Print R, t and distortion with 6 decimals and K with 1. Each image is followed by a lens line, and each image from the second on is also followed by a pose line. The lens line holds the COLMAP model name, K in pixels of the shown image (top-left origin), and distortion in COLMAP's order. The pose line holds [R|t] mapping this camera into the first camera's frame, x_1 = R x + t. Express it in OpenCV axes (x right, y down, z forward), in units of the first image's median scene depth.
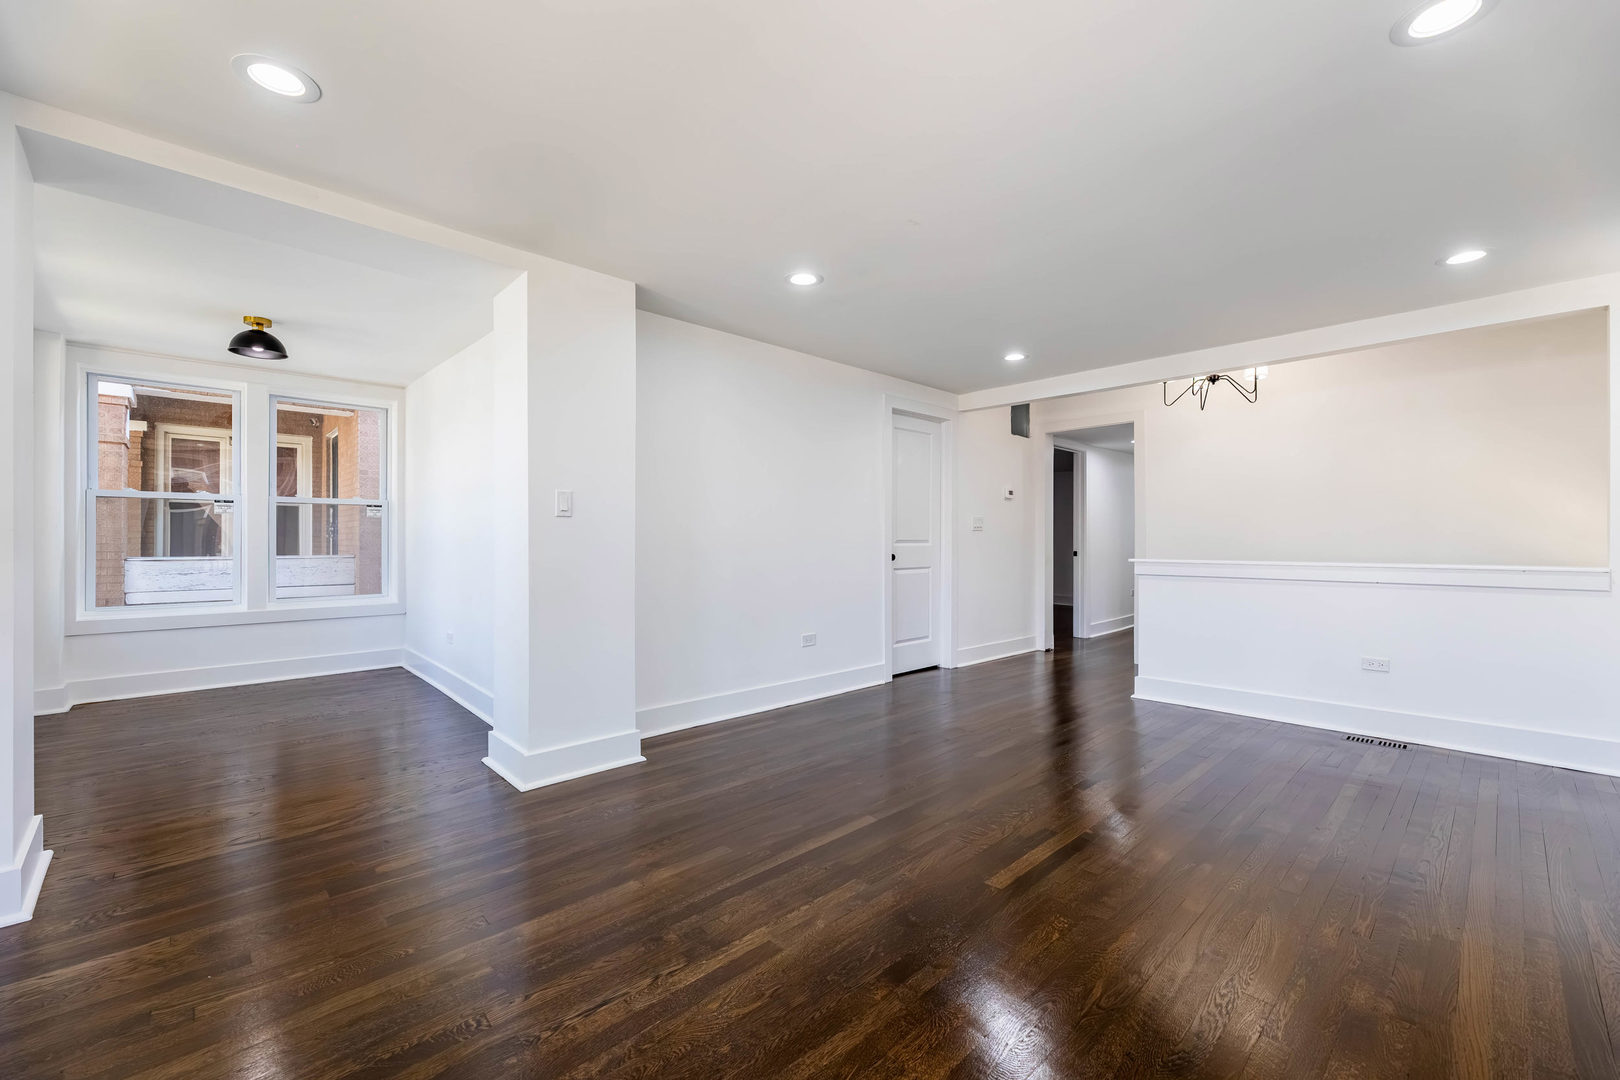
lens RADIAL K [[653.7, 0, 803.1], [0, 653.7, 536.7], [0, 0, 1]] dist [-0.002865, -0.000058]
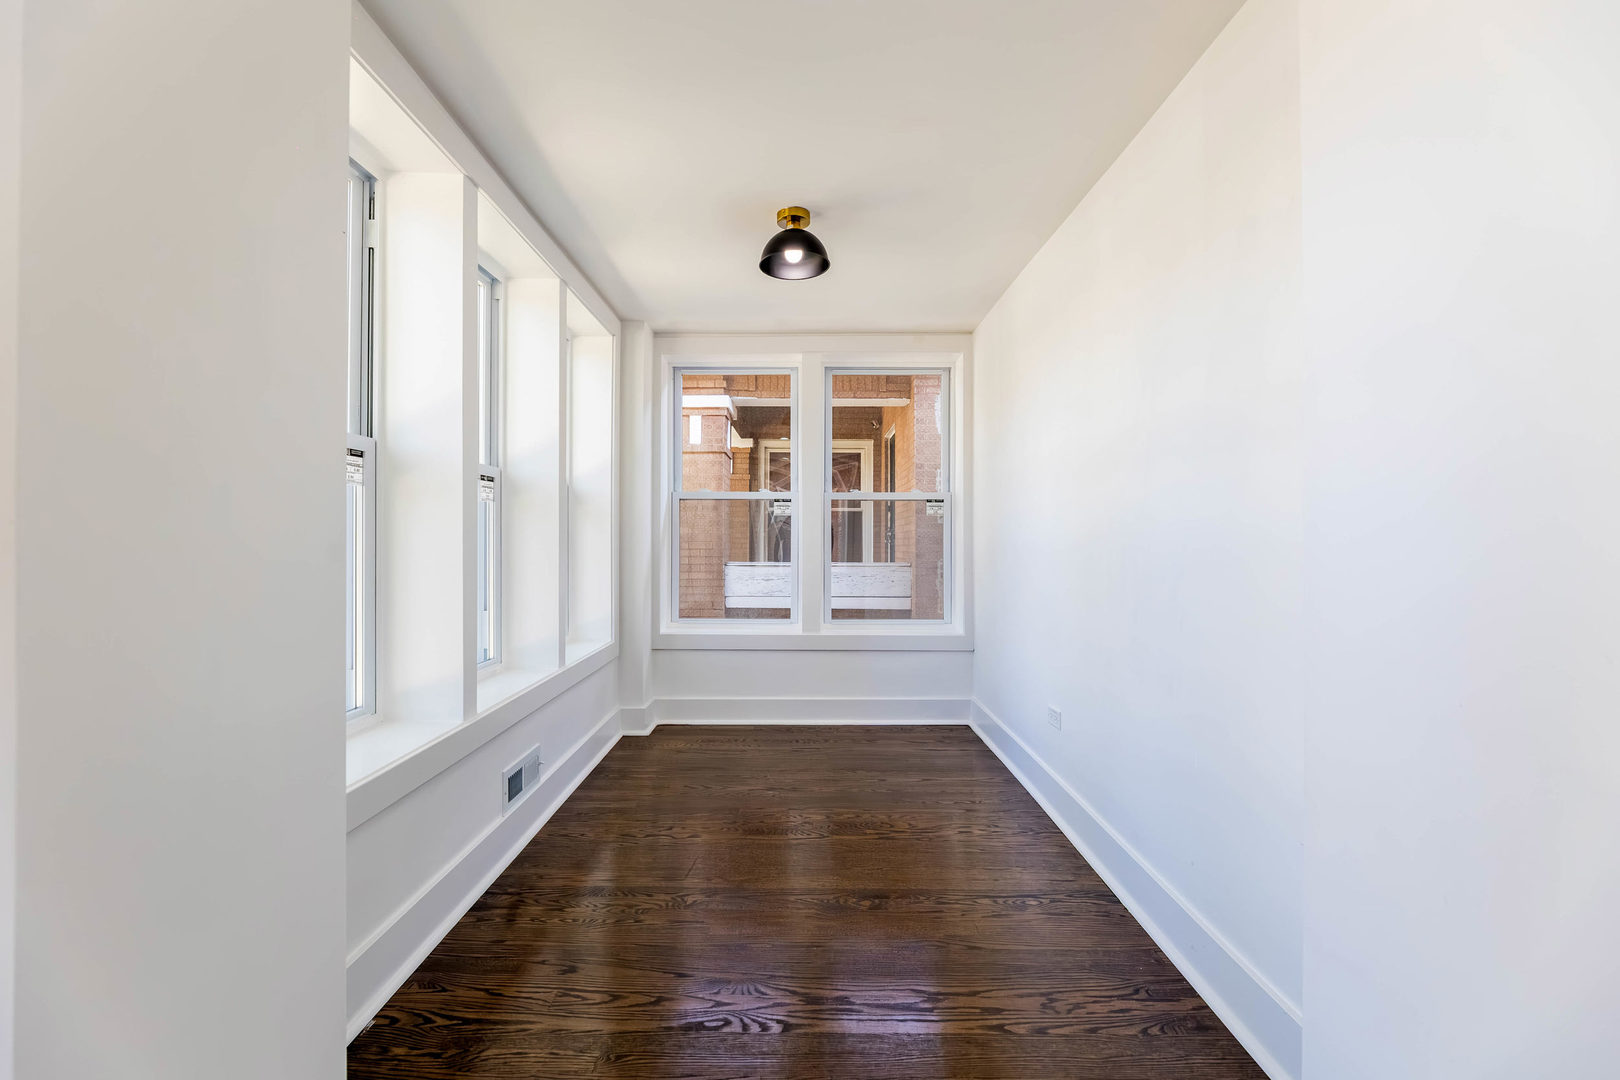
lens RADIAL K [[653.7, 0, 806.1], [0, 653.7, 540.9], [0, 0, 1]] dist [-0.002865, -0.000058]
pose [[0.728041, -0.002892, -0.685528, -0.239924], [0.000500, 0.999993, -0.003688, 0.001175], [0.685534, 0.002343, 0.728037, 0.338097]]
